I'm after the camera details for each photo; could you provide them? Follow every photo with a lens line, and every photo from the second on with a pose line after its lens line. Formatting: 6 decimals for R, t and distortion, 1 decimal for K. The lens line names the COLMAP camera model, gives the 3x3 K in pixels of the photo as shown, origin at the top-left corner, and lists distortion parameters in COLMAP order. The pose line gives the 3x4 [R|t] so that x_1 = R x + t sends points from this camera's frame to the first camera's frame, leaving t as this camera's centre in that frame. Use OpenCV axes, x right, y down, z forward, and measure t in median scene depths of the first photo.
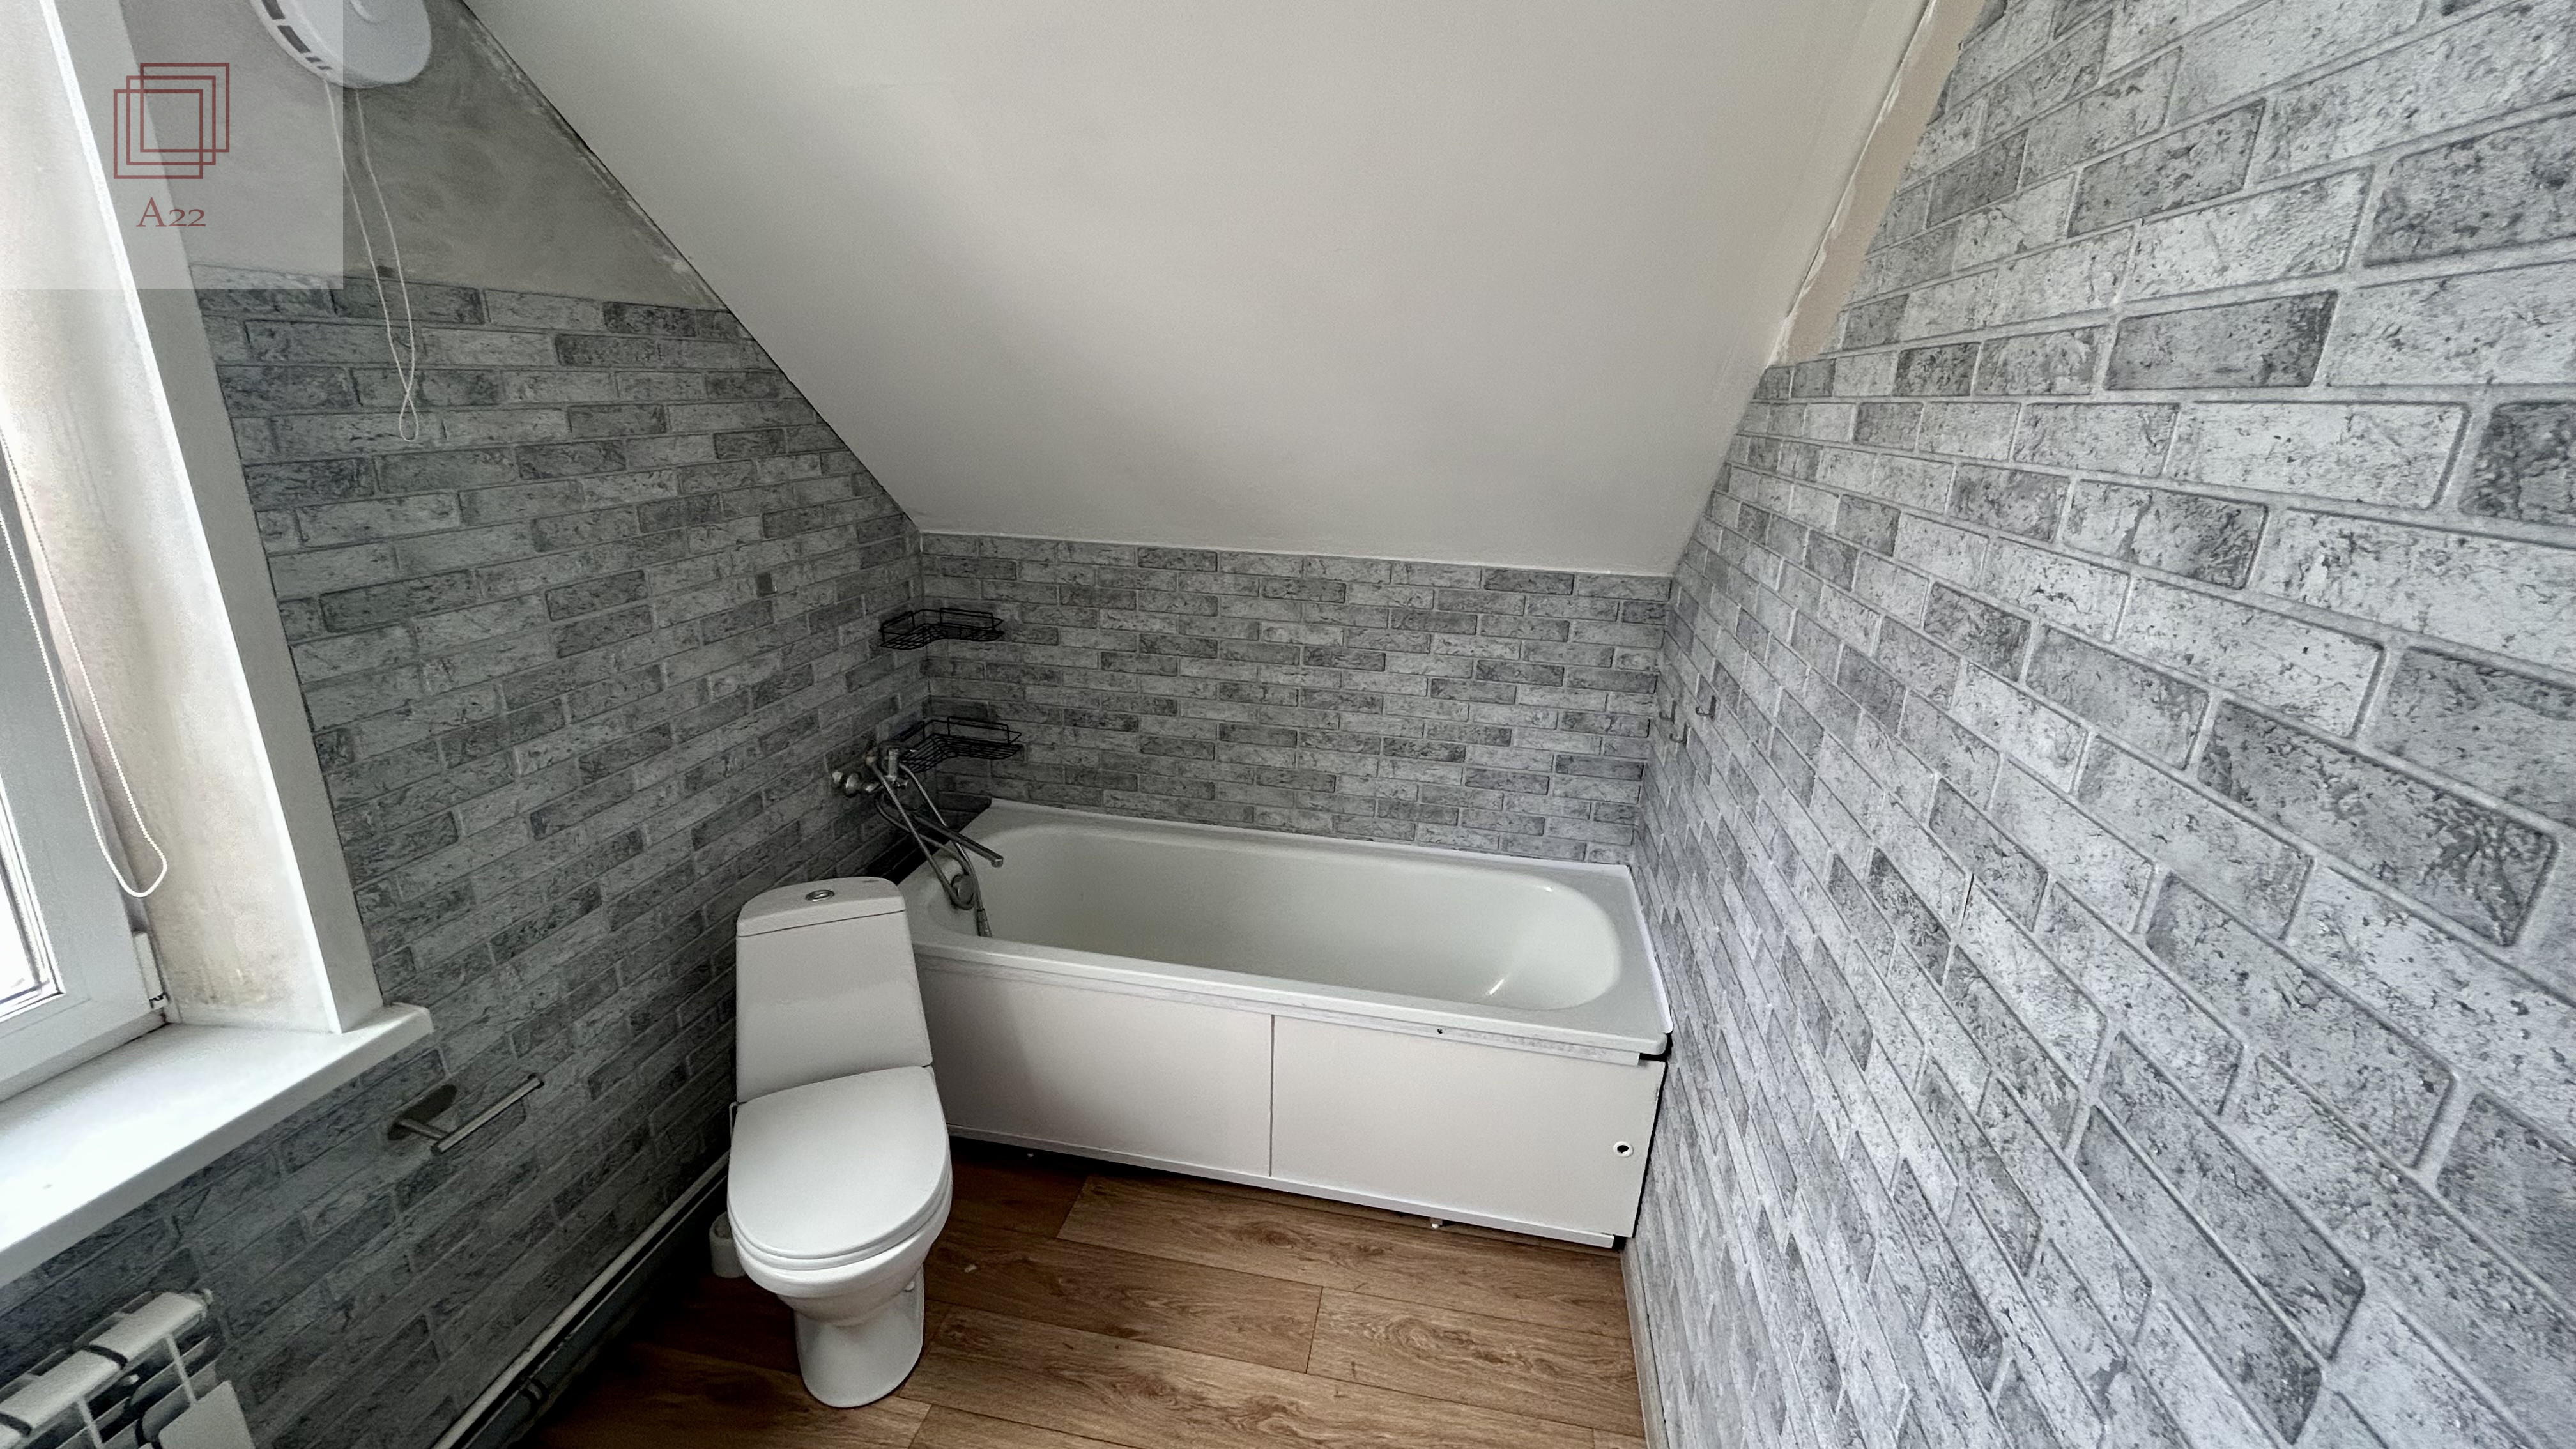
lens RADIAL K [[1024.7, 0, 1288.0], [0, 1024.7, 724.5], [0, 0, 1]] dist [0.011889, -0.018692]
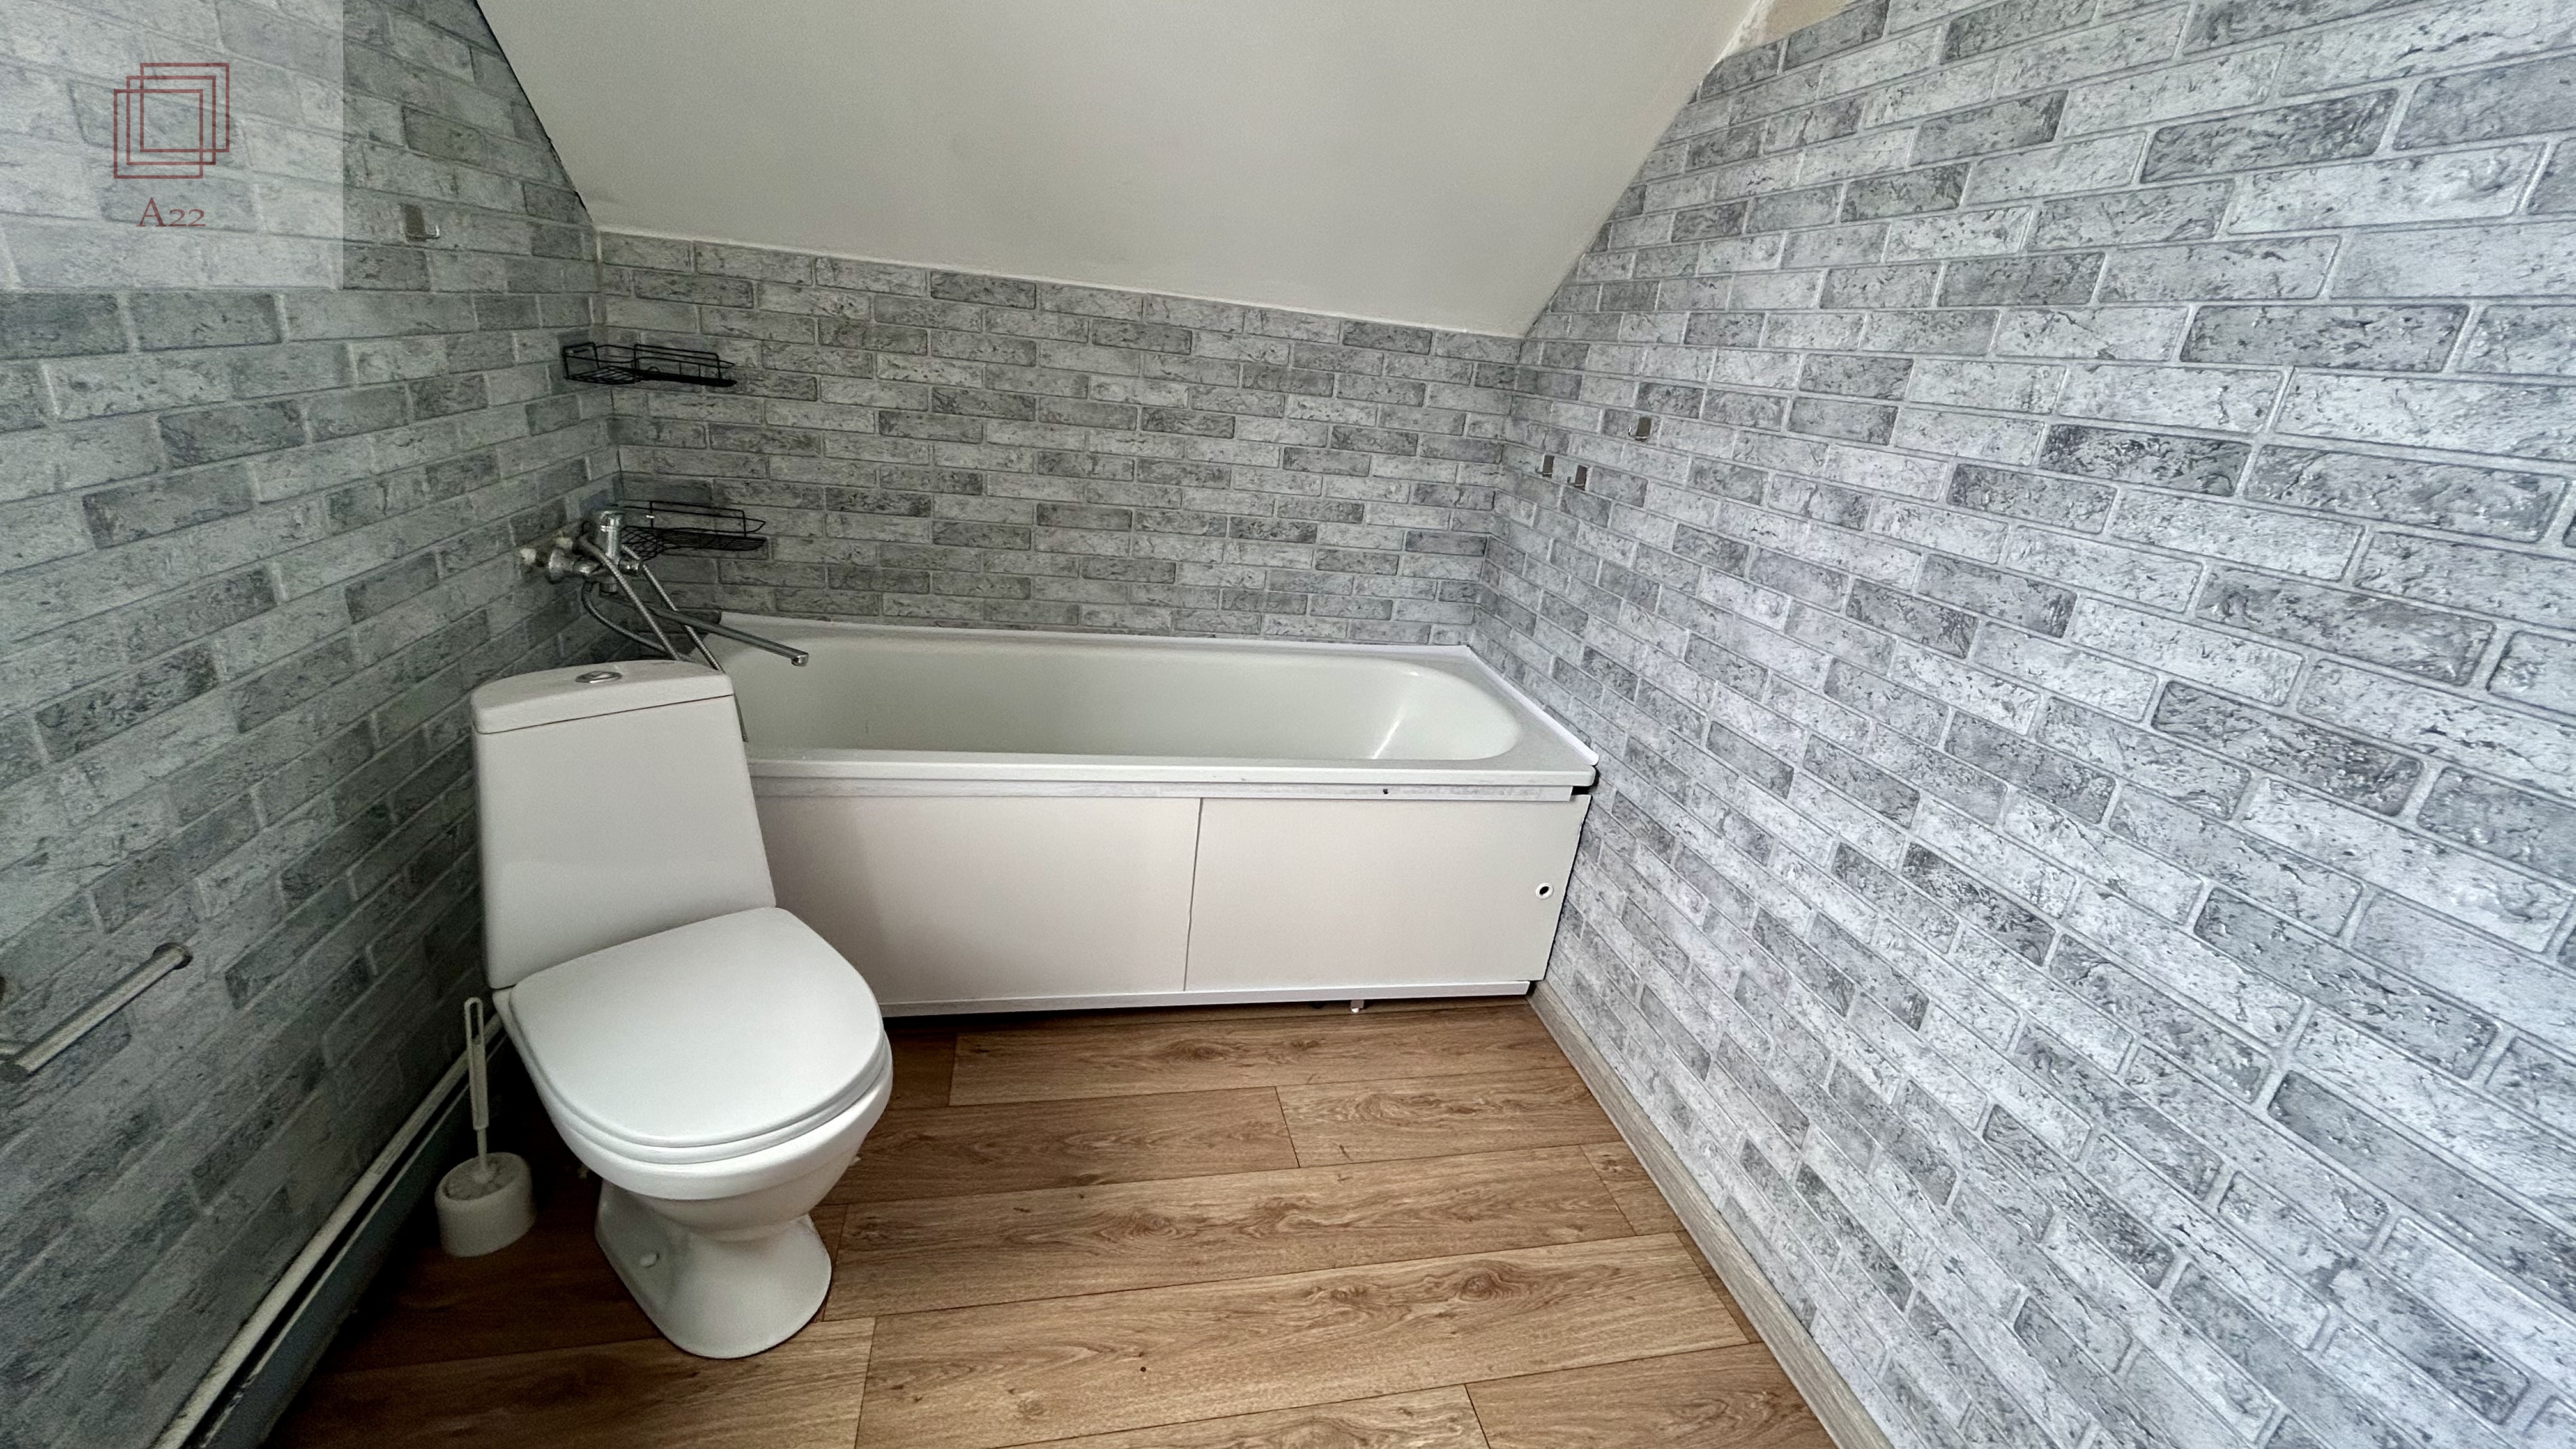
lens RADIAL K [[1023.7, 0, 1288.0], [0, 1023.7, 724.5], [0, 0, 1]] dist [-0.013795, -0.000235]
pose [[0.918324, -0.075751, 0.388513, -0.232287], [0.046657, 0.995390, 0.083795, 0.126677], [-0.393070, -0.058824, 0.917625, 0.153048]]
